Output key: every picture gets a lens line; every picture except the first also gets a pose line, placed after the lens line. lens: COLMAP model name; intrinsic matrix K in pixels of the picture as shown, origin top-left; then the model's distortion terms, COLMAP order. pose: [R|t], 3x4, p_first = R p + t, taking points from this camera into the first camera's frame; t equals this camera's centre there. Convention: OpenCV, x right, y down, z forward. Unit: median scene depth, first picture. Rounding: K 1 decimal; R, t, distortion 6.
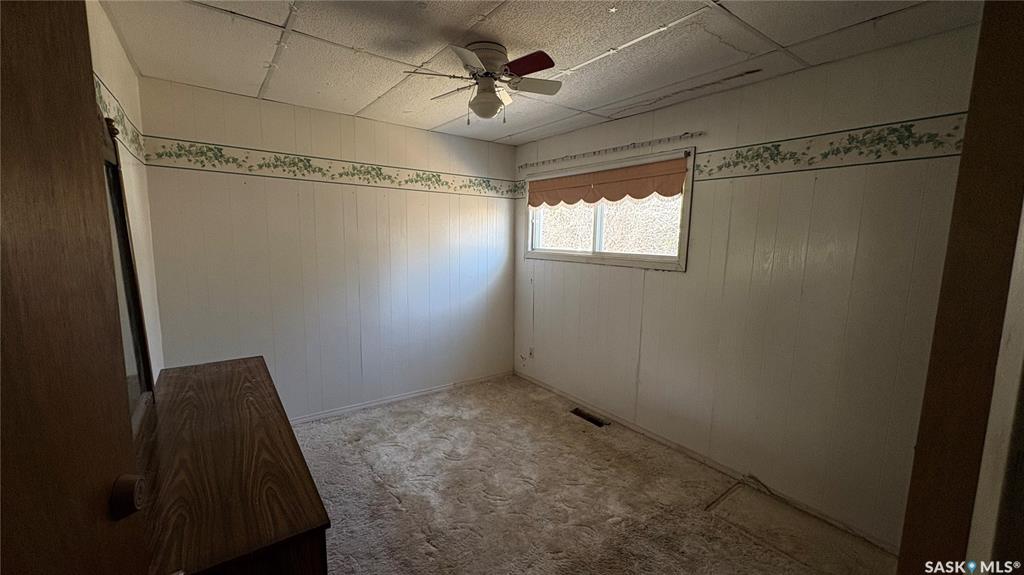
lens RADIAL K [[407.1, 0, 511.5], [0, 407.1, 287.7], [0, 0, 1]] dist [0.001196, 0.000082]
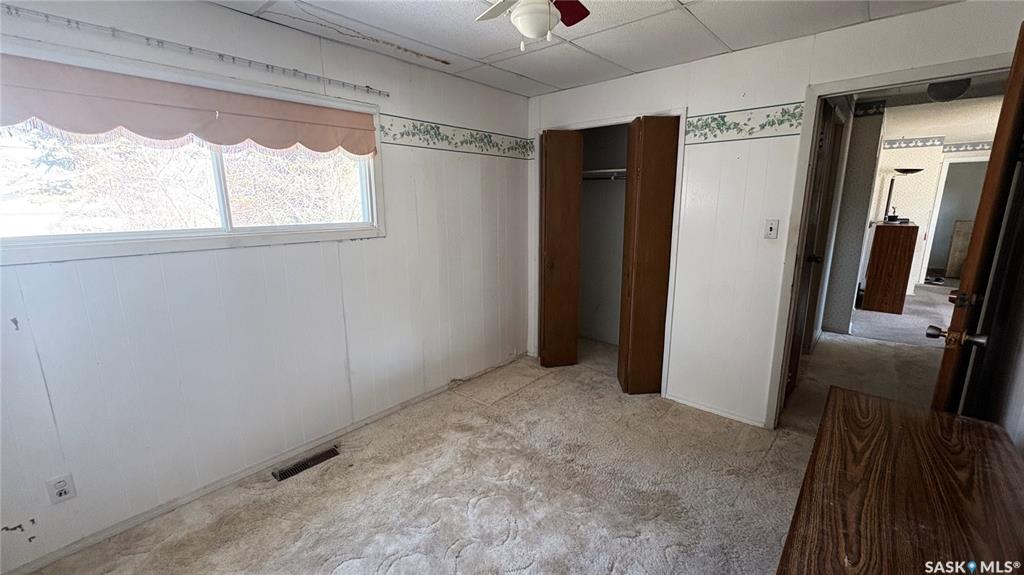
lens RADIAL K [[407.1, 0, 510.4], [0, 407.1, 287.2], [0, 0, 1]] dist [0.001196, 0.000082]
pose [[-0.207337, -0.218120, 0.953643, -0.597377], [0.126725, 0.960624, 0.247269, -0.126064], [-0.970027, 0.172118, -0.171532, 0.892960]]
